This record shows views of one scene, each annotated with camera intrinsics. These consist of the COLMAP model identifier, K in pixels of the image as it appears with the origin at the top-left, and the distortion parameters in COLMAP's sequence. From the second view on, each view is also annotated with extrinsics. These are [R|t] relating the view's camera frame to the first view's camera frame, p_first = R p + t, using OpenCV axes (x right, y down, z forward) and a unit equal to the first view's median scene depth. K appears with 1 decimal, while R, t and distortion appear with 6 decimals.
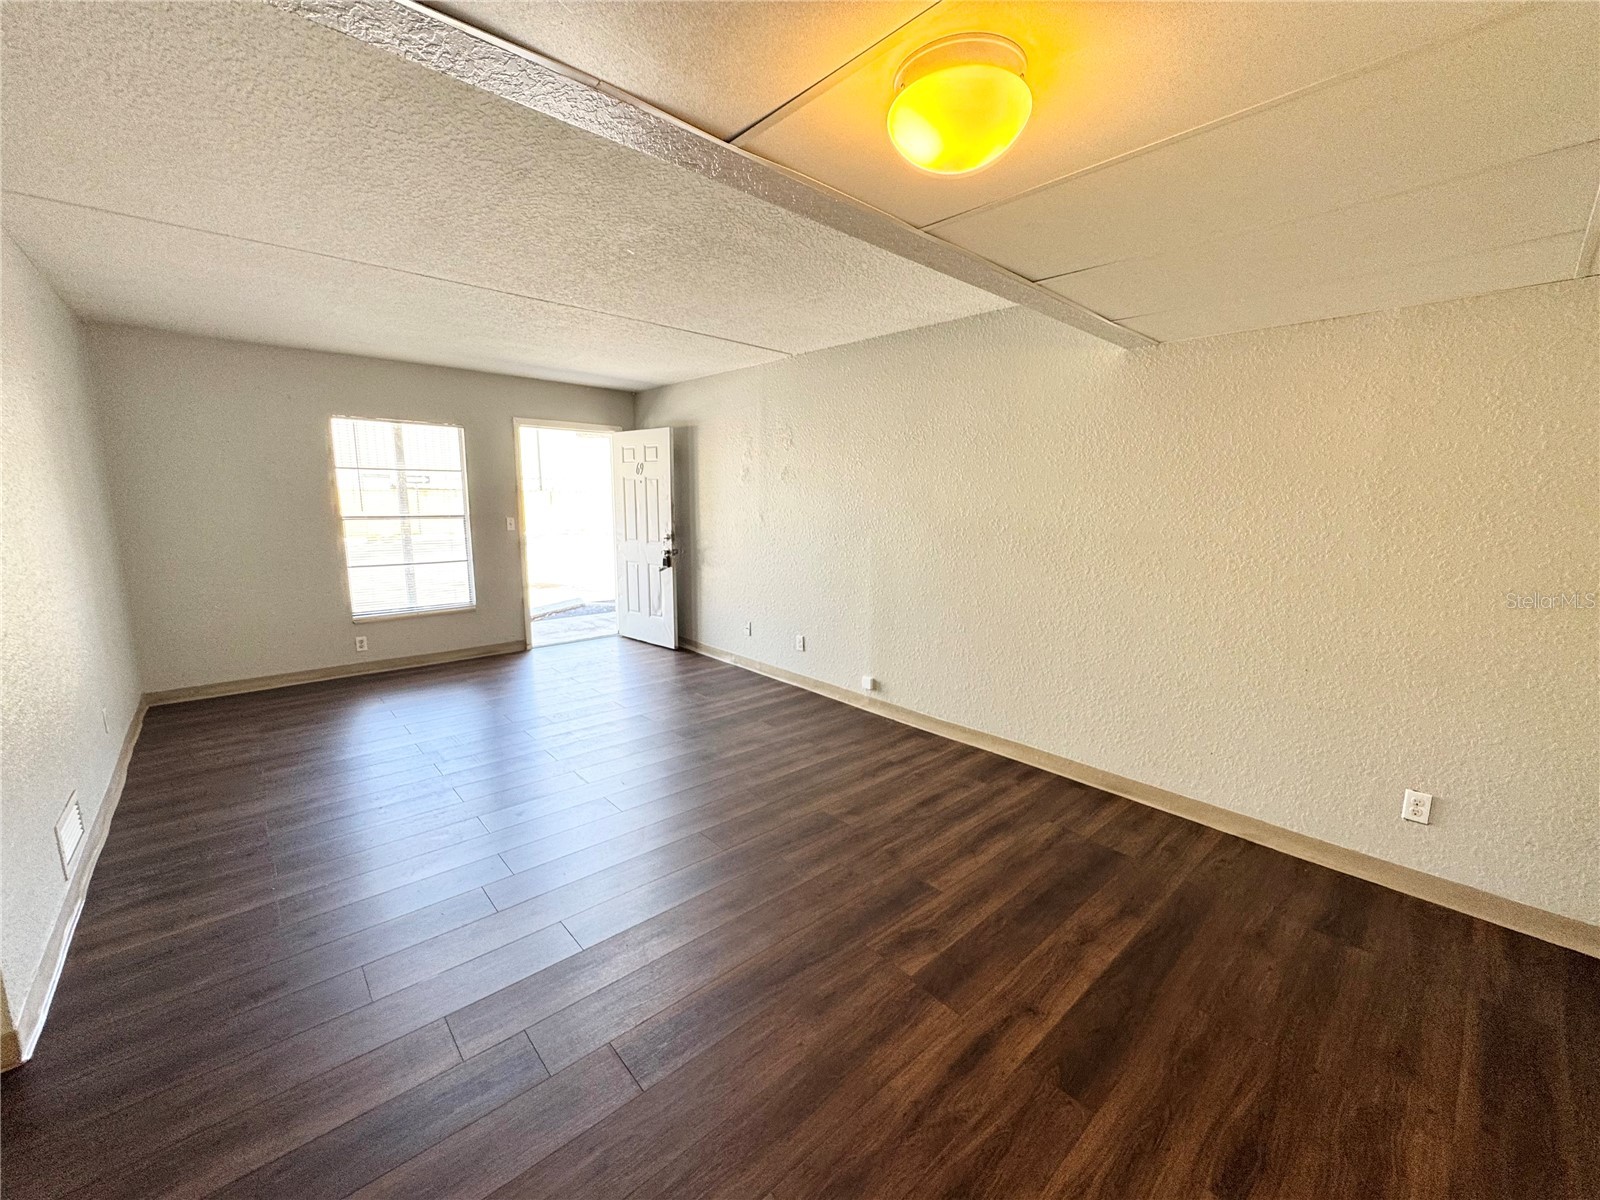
lens RADIAL K [[637.1, 0, 800.0], [0, 637.1, 600.0], [0, 0, 1]] dist [-0.000643, -0.000051]
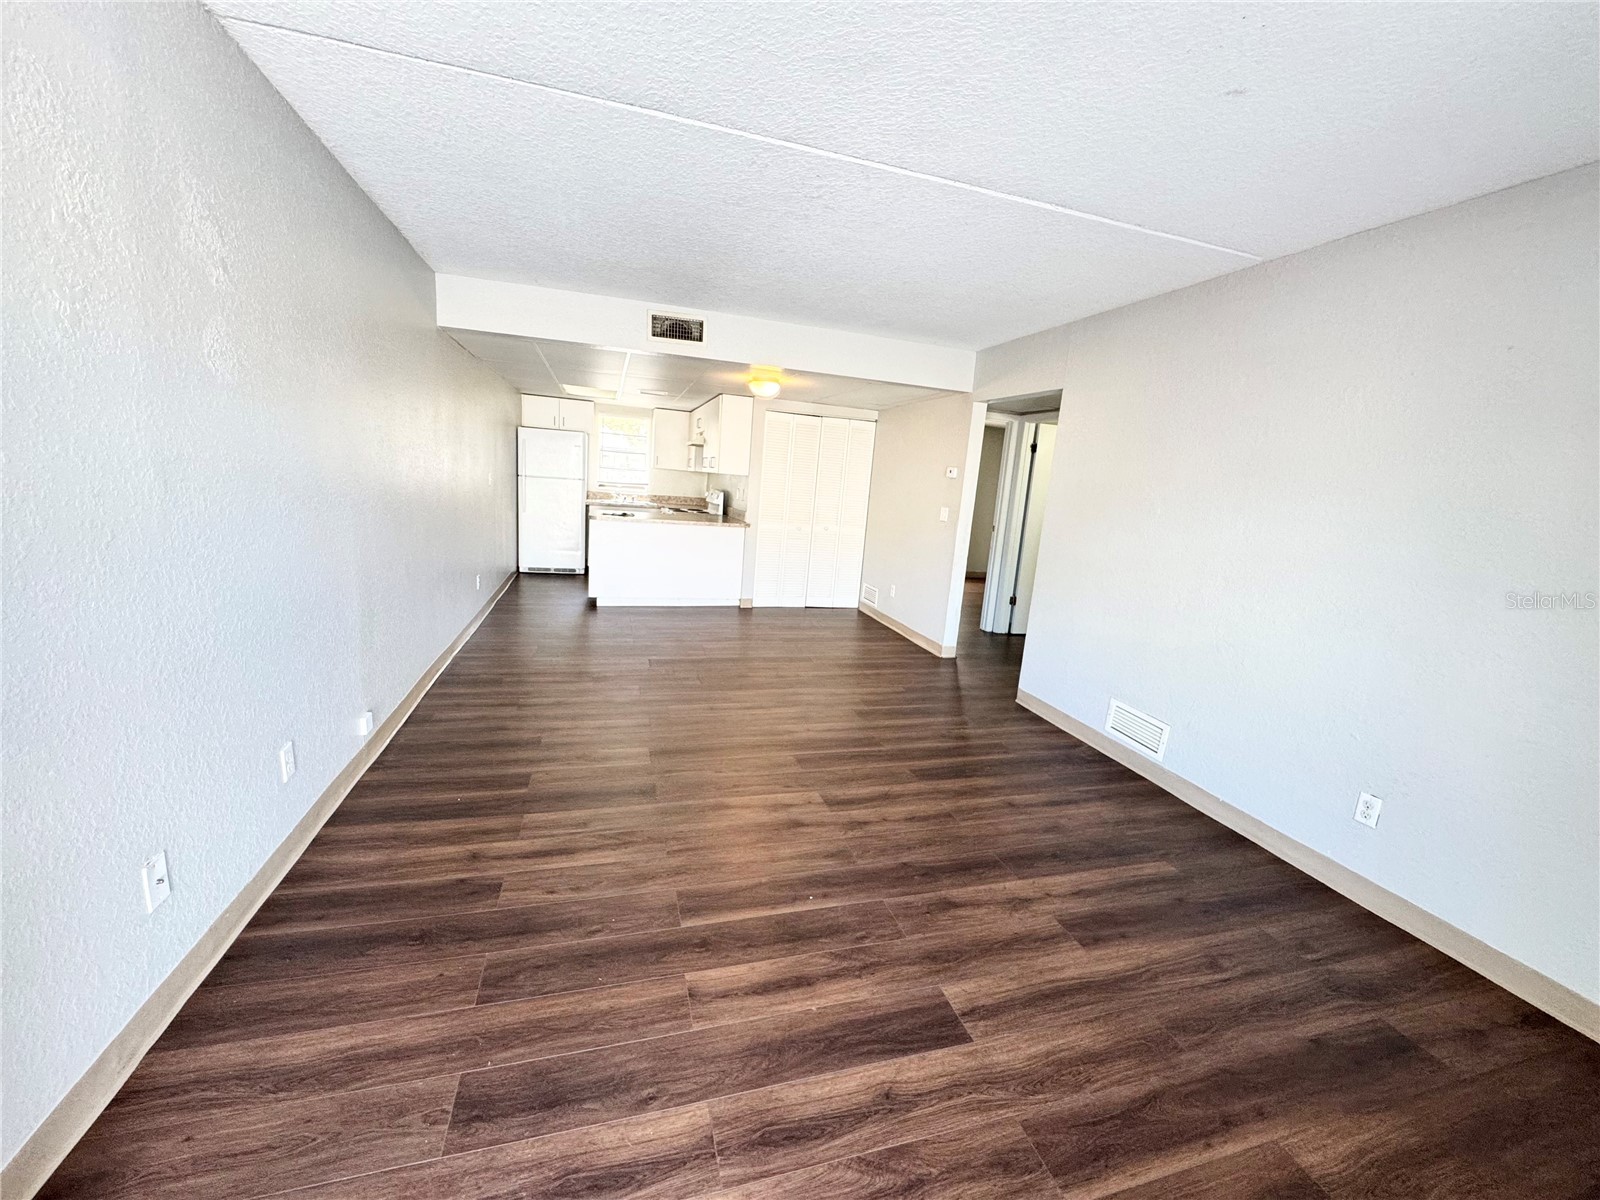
lens RADIAL K [[635.5, 0, 803.0], [0, 635.5, 600.8], [0, 0, 1]] dist [-0.000338, 0.000237]
pose [[-0.902274, -0.156149, 0.401895, -0.450113], [-0.013605, 0.941964, 0.335439, -0.176546], [-0.430949, 0.297190, -0.852034, 1.123097]]
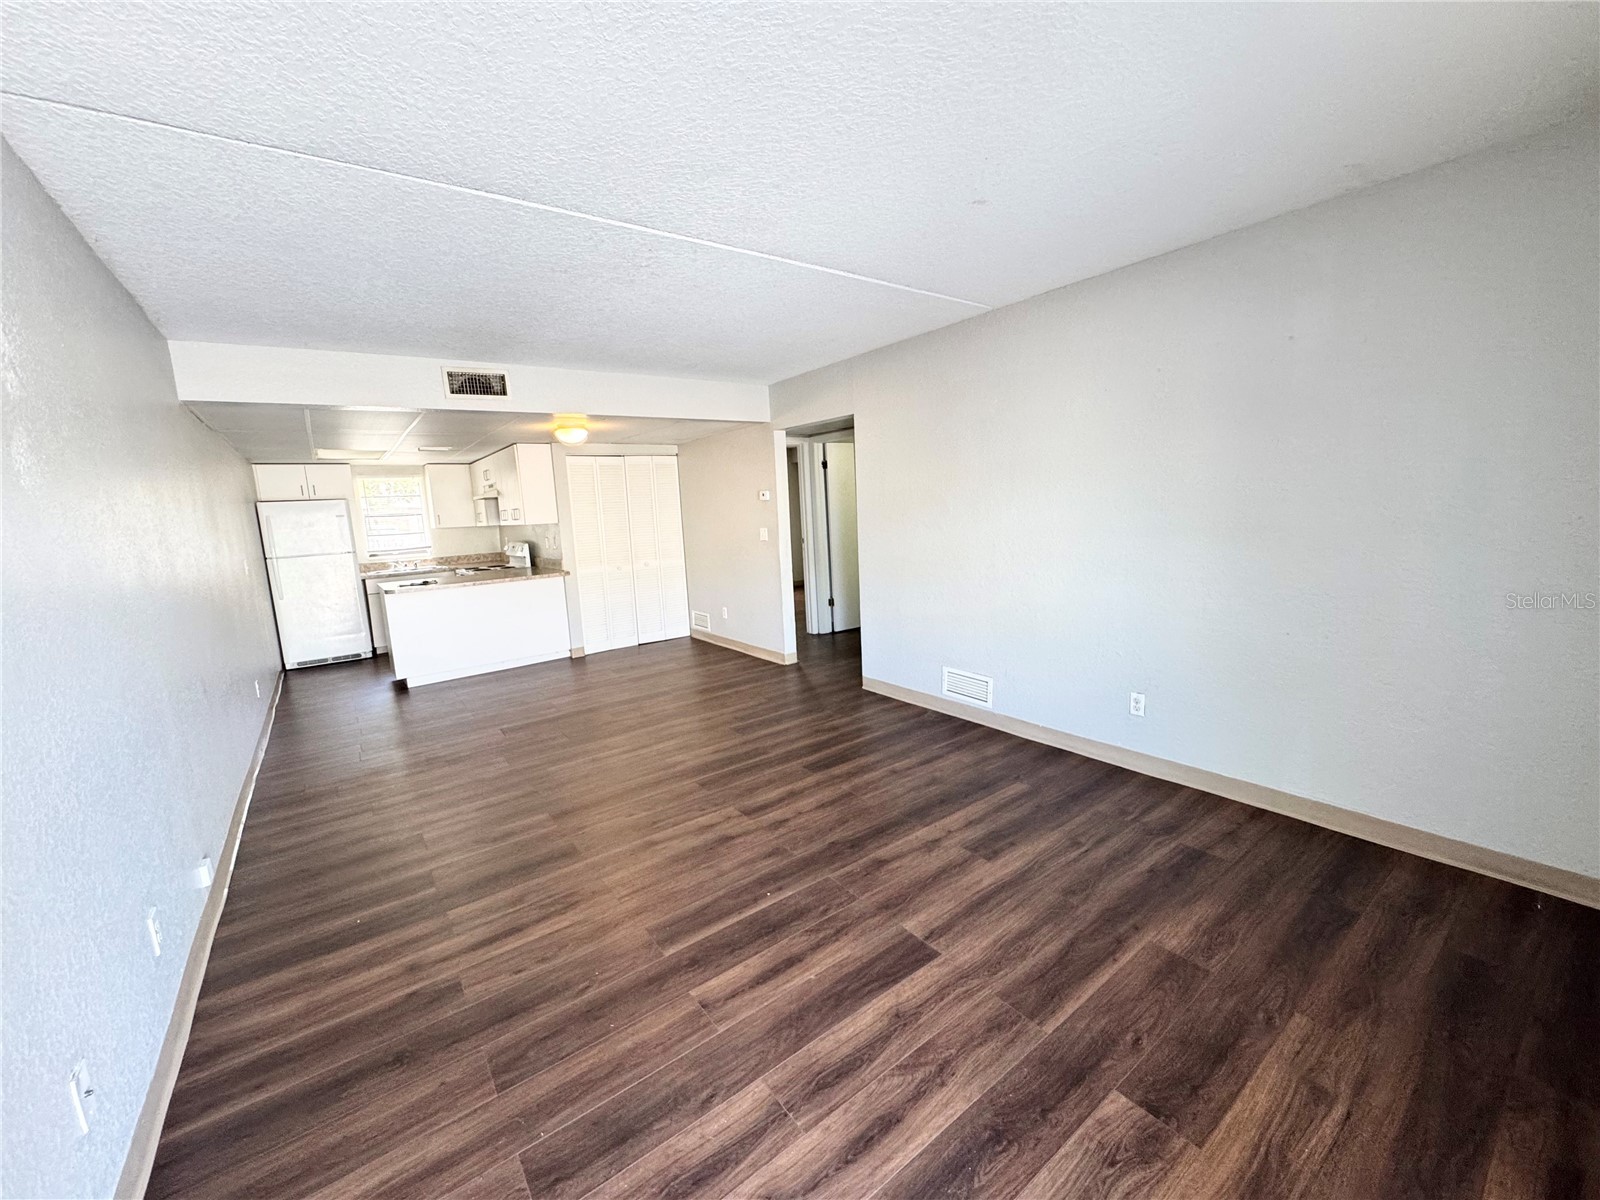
lens RADIAL K [[636.5, 0, 800.3], [0, 636.5, 602.8], [0, 0, 1]] dist [0.000126, 0.000048]
pose [[-0.994979, 0.027057, 0.096357, -0.389425], [0.055938, 0.948689, 0.311223, -0.195639], [-0.082992, 0.315050, -0.945439, 1.191924]]
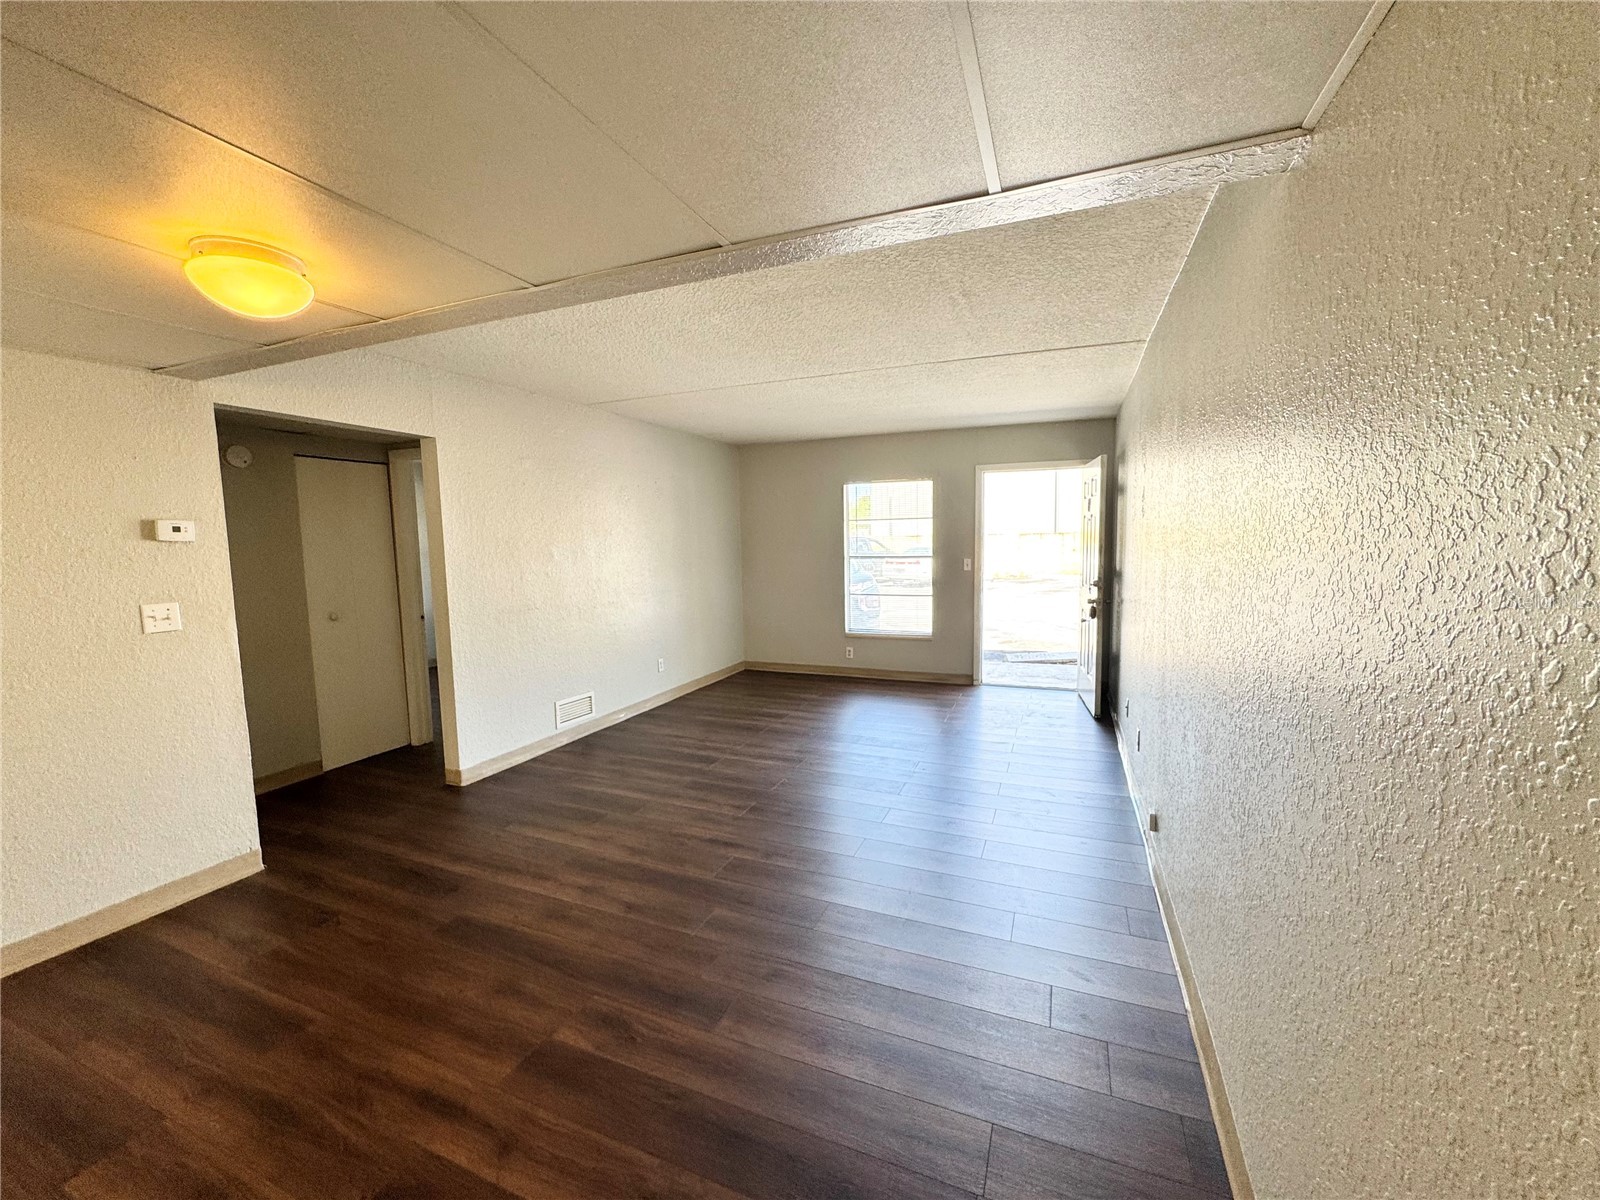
lens RADIAL K [[636.5, 0, 800.3], [0, 636.5, 602.8], [0, 0, 1]] dist [0.000126, 0.000048]
pose [[0.433933, 0.075016, -0.897817, 0.436009], [-0.126418, 0.991738, 0.021763, -0.048484], [0.892032, 0.104057, 0.439831, 0.319628]]
